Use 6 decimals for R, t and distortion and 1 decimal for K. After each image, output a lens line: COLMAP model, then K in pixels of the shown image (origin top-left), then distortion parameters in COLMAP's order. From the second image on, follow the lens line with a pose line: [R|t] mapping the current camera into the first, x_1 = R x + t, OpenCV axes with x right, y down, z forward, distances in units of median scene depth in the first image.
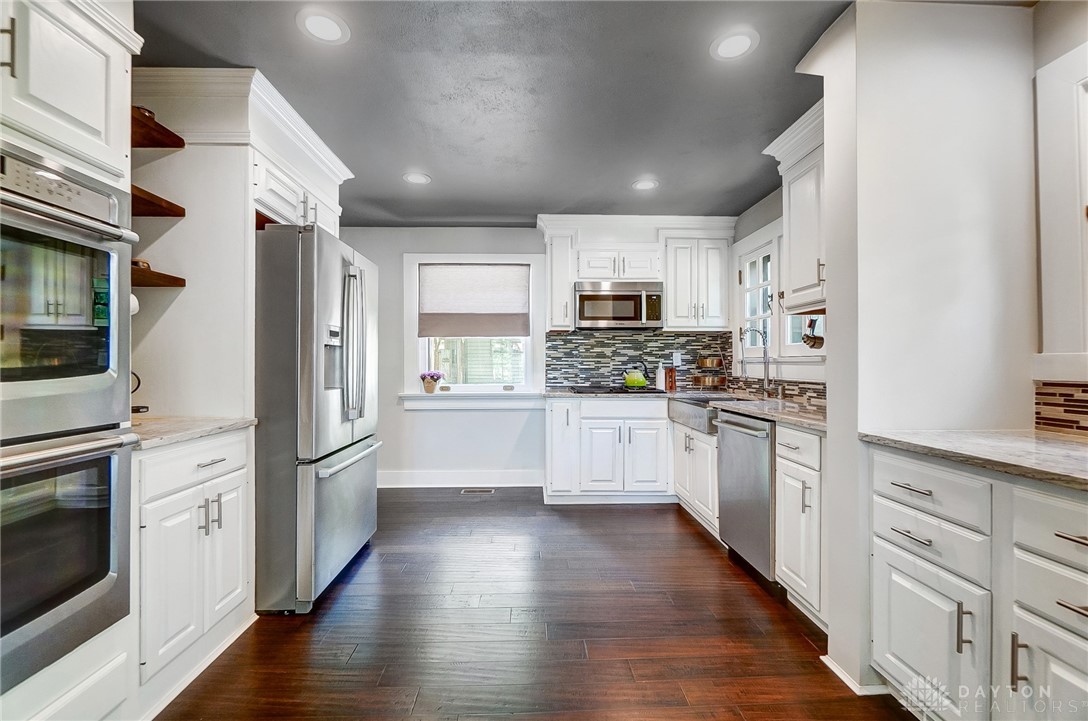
lens RADIAL K [[483.5, 0, 552.9], [0, 483.5, 365.9], [0, 0, 1]] dist [-0.042026, 0.010456]
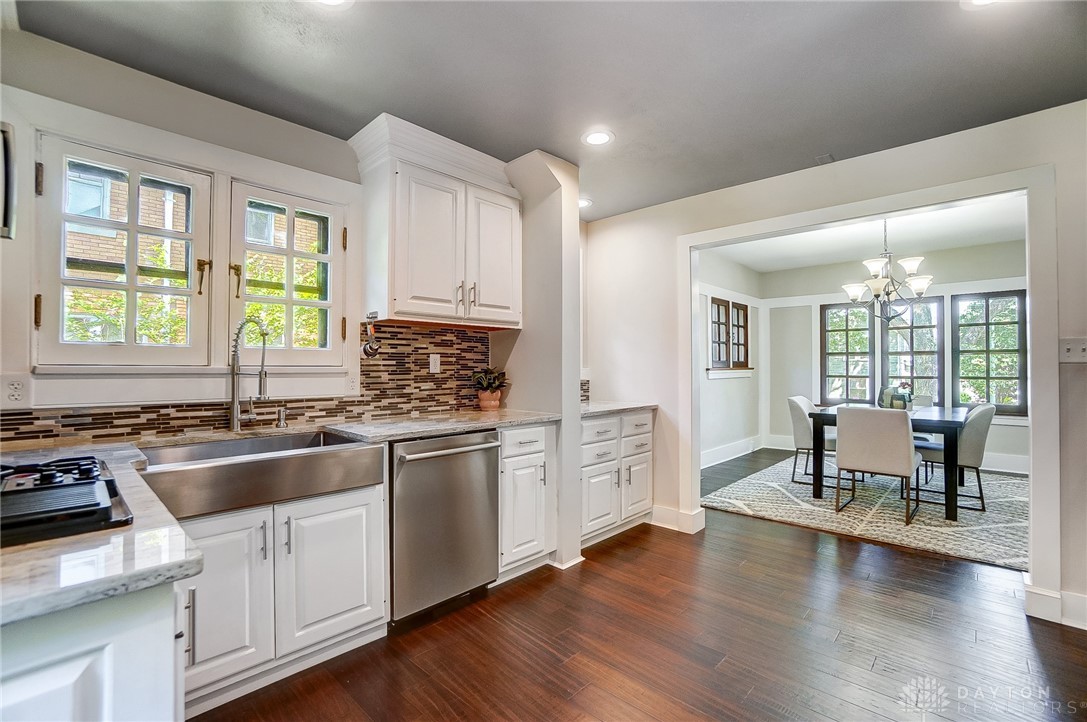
lens RADIAL K [[483.1, 0, 541.3], [0, 483.1, 360.6], [0, 0, 1]] dist [-0.042026, 0.010456]
pose [[-0.687504, 0.007245, 0.726145, -0.279743], [0.002505, 0.999968, -0.007606, -0.020565], [-0.726176, -0.003410, -0.687500, 1.187444]]
